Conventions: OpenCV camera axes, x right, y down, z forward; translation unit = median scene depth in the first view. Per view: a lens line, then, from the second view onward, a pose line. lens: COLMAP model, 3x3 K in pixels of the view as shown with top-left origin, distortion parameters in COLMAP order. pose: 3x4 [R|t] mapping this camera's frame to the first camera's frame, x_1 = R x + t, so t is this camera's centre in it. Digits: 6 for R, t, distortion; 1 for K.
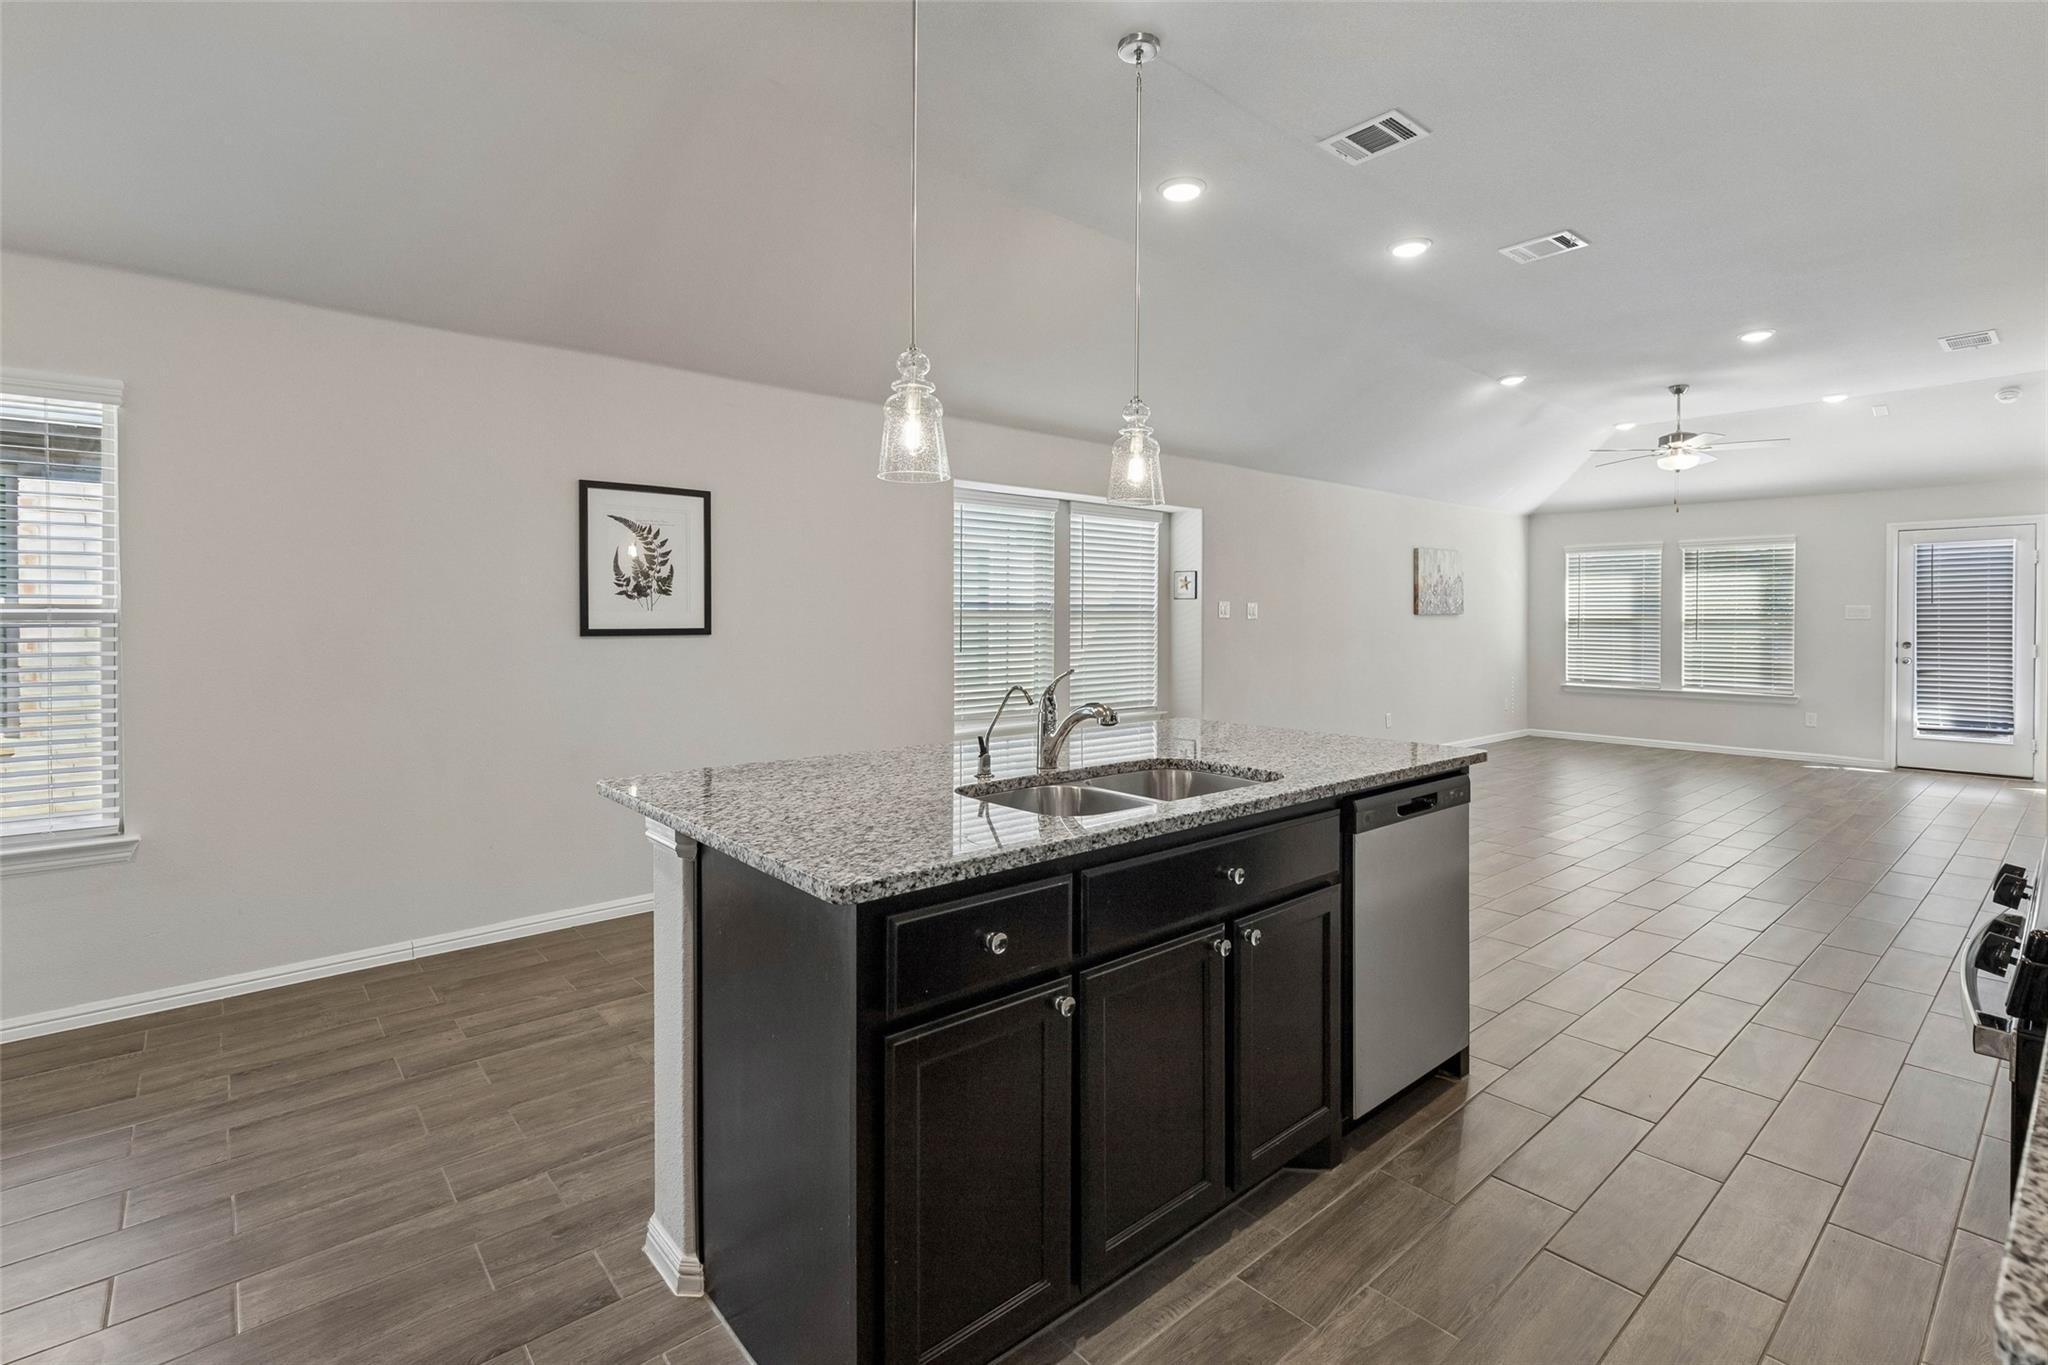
lens RADIAL K [[934.9, 0, 1048.3], [0, 934.9, 633.3], [0, 0, 1]] dist [0.008260, -0.001975]
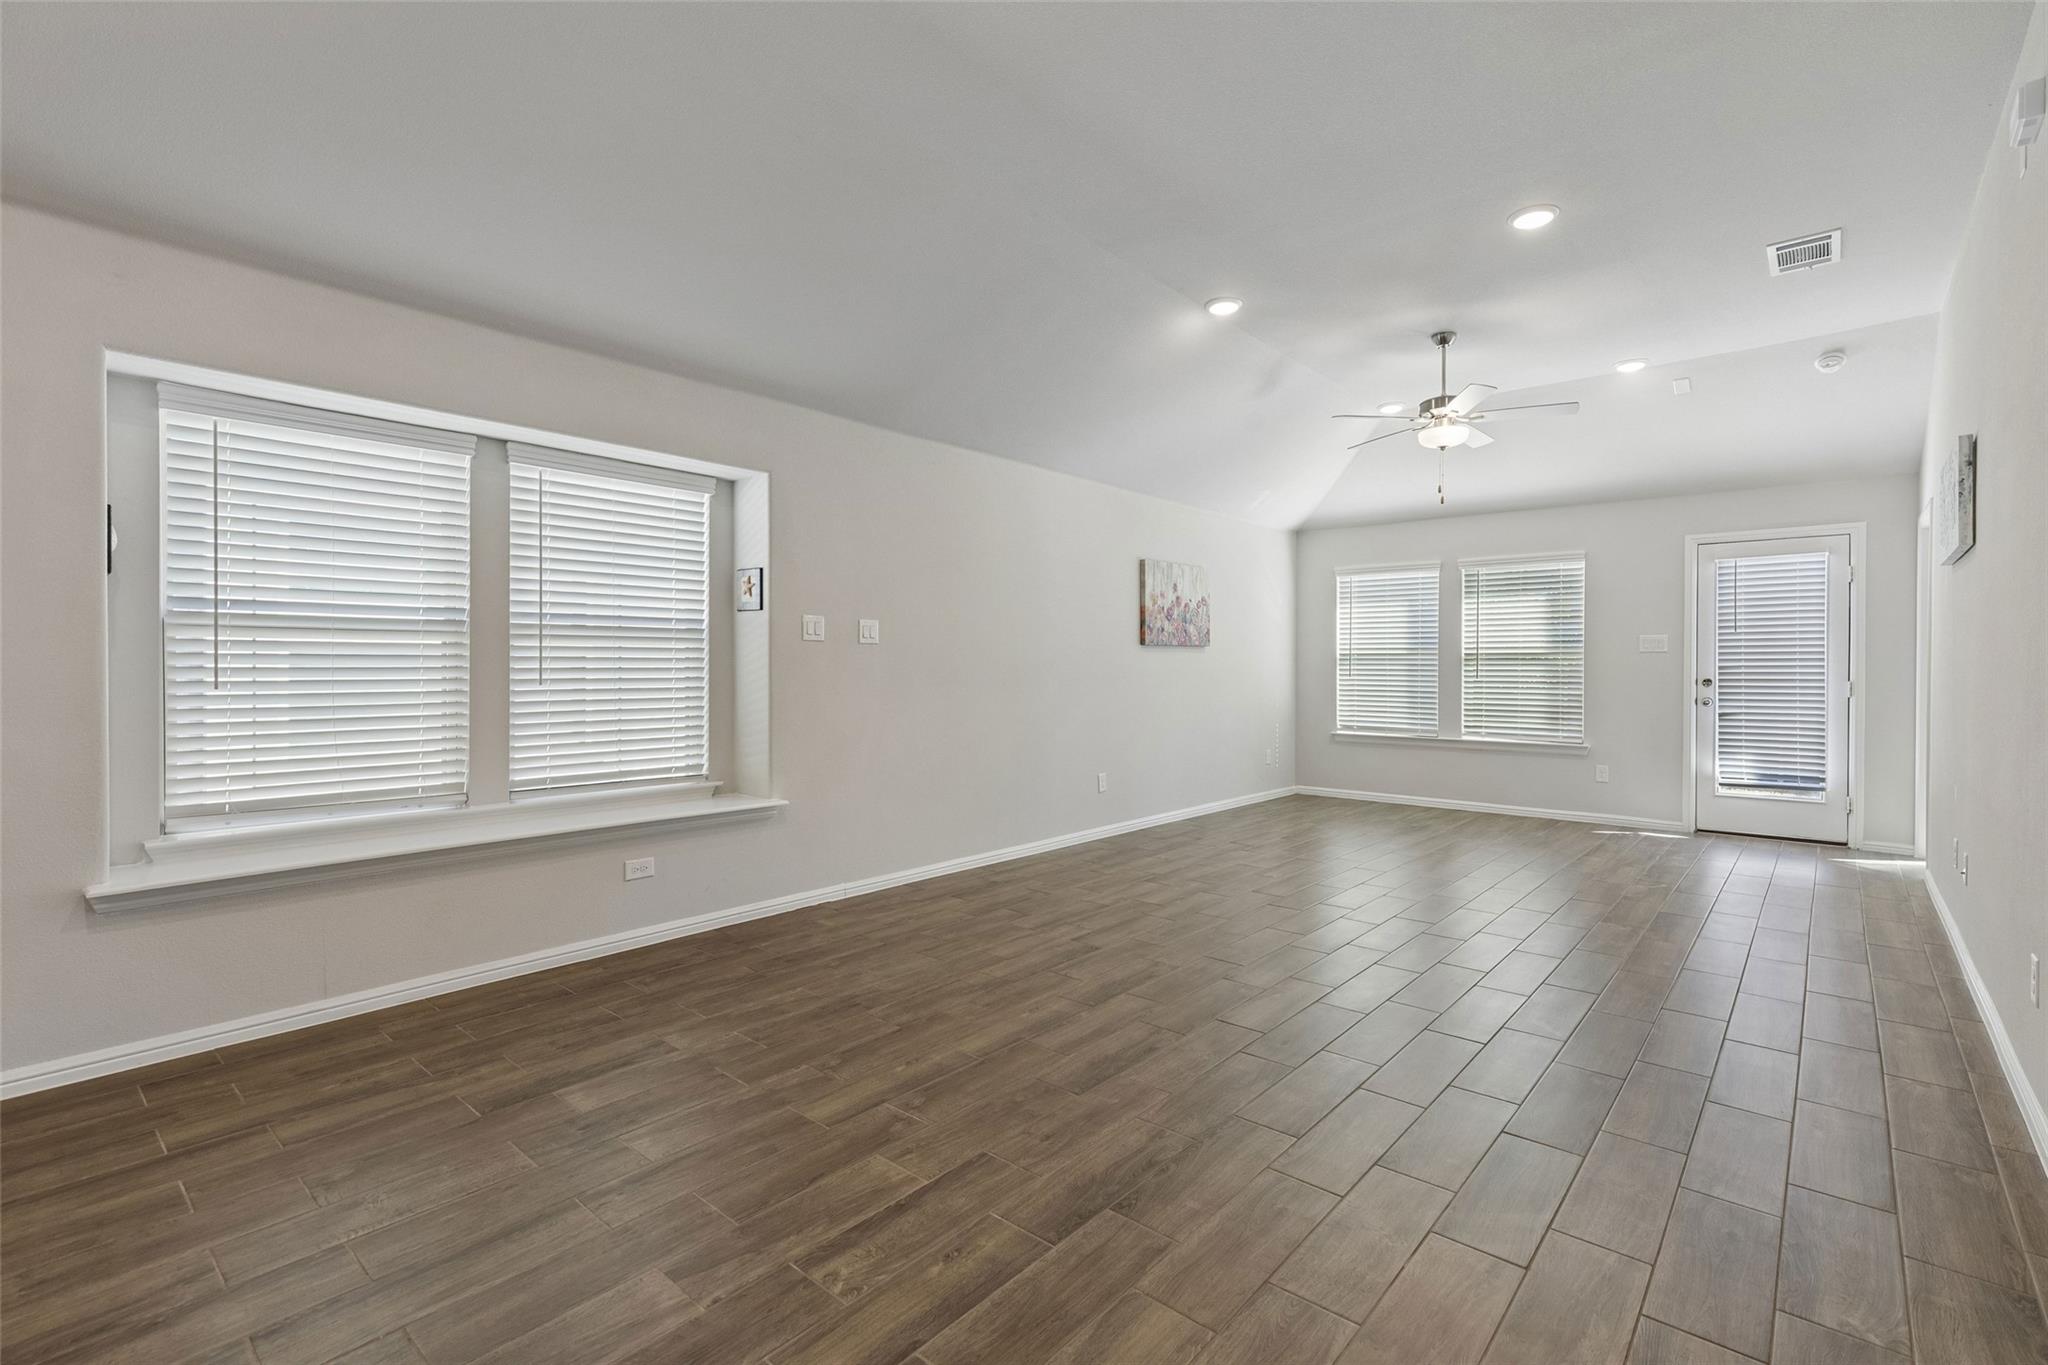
lens RADIAL K [[934.9, 0, 1034.9], [0, 934.9, 680.2], [0, 0, 1]] dist [0.008260, -0.001975]
pose [[0.989881, -0.000369, 0.141896, 0.242268], [0.000580, 0.999999, -0.001449, 0.012802], [-0.141896, 0.001517, 0.989880, 0.306093]]
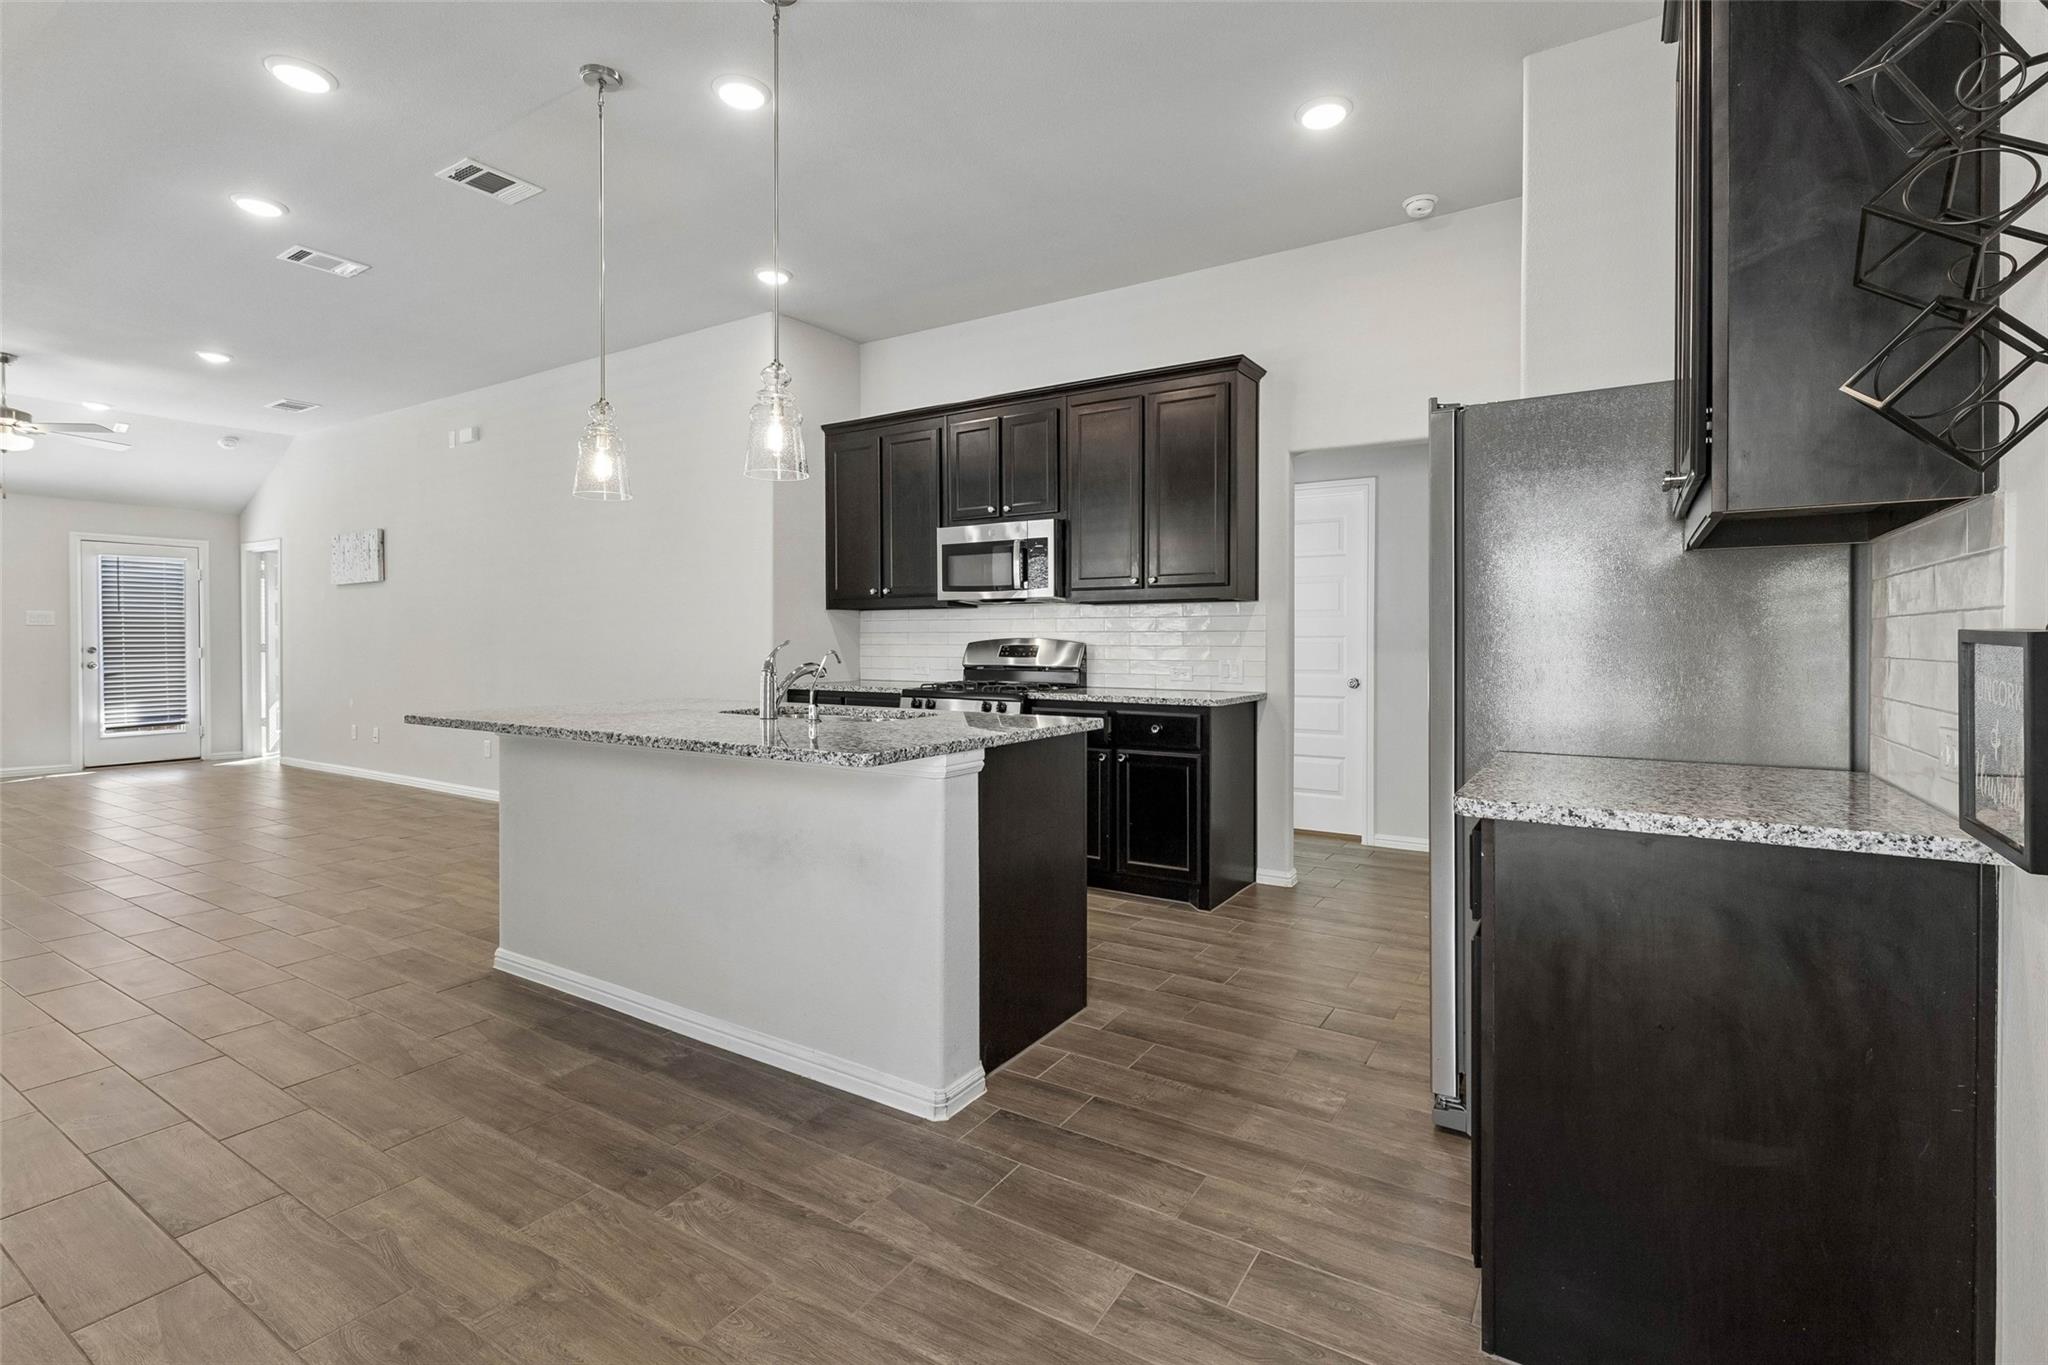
lens RADIAL K [[934.9, 0, 1029.1], [0, 934.9, 638.5], [0, 0, 1]] dist [0.008260, -0.001975]
pose [[-0.278274, -0.001564, 0.960500, -0.431904], [0.015690, 0.999858, 0.006174, 0.010517], [-0.960373, 0.016788, -0.278210, 0.329402]]
